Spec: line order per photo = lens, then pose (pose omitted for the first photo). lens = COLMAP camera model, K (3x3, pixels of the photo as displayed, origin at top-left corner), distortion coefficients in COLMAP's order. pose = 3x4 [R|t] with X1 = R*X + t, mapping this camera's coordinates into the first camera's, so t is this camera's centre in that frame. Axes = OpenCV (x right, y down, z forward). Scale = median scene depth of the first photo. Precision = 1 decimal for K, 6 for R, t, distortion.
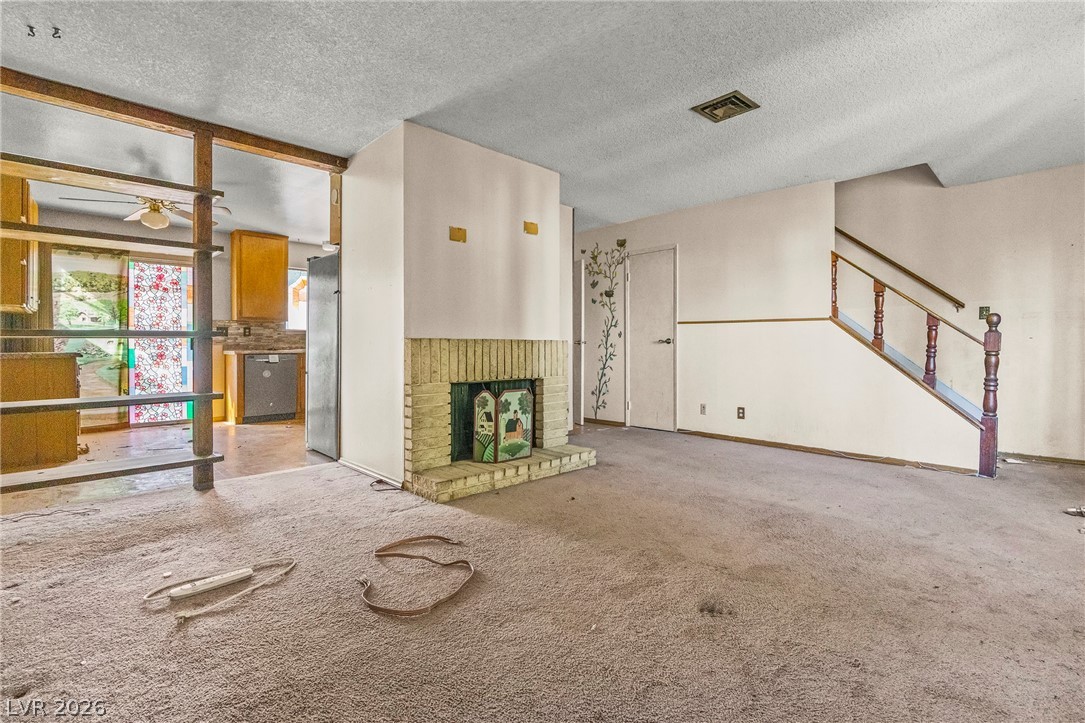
lens RADIAL K [[504.9, 0, 555.2], [0, 504.9, 350.8], [0, 0, 1]] dist [-0.000055, -0.000199]
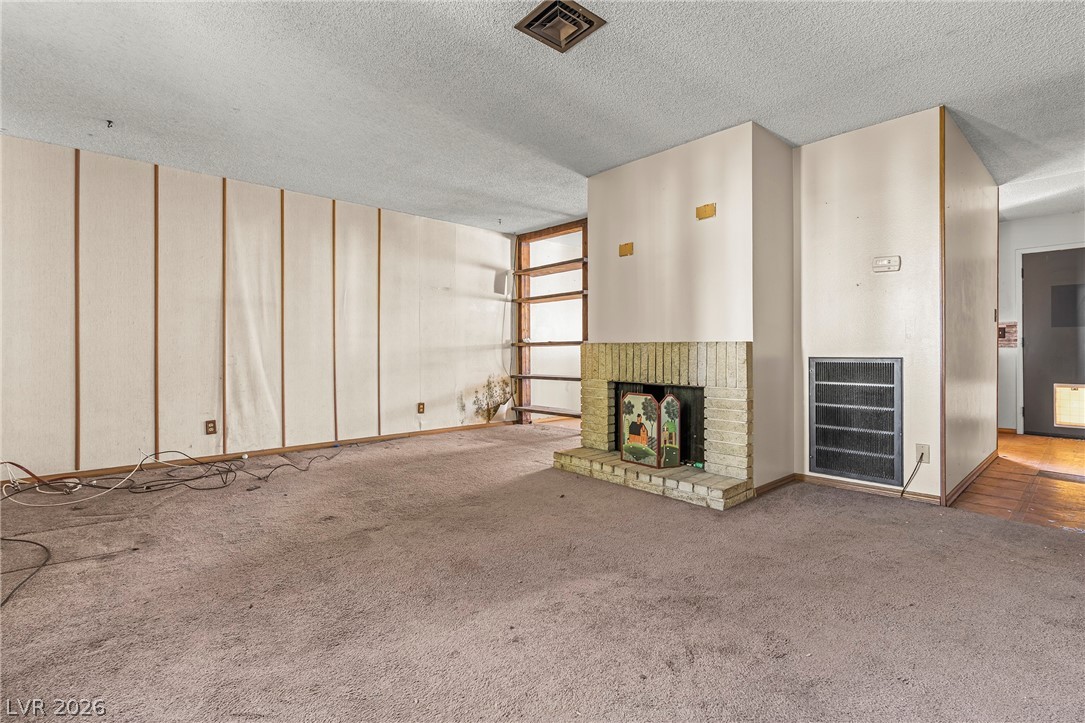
lens RADIAL K [[504.9, 0, 555.2], [0, 504.9, 350.8], [0, 0, 1]] dist [-0.000055, -0.000199]
pose [[-0.039255, -0.001497, -0.999228, 0.915292], [-0.008399, 0.999964, -0.001168, -0.003666], [0.999194, 0.008346, -0.039266, 0.873946]]
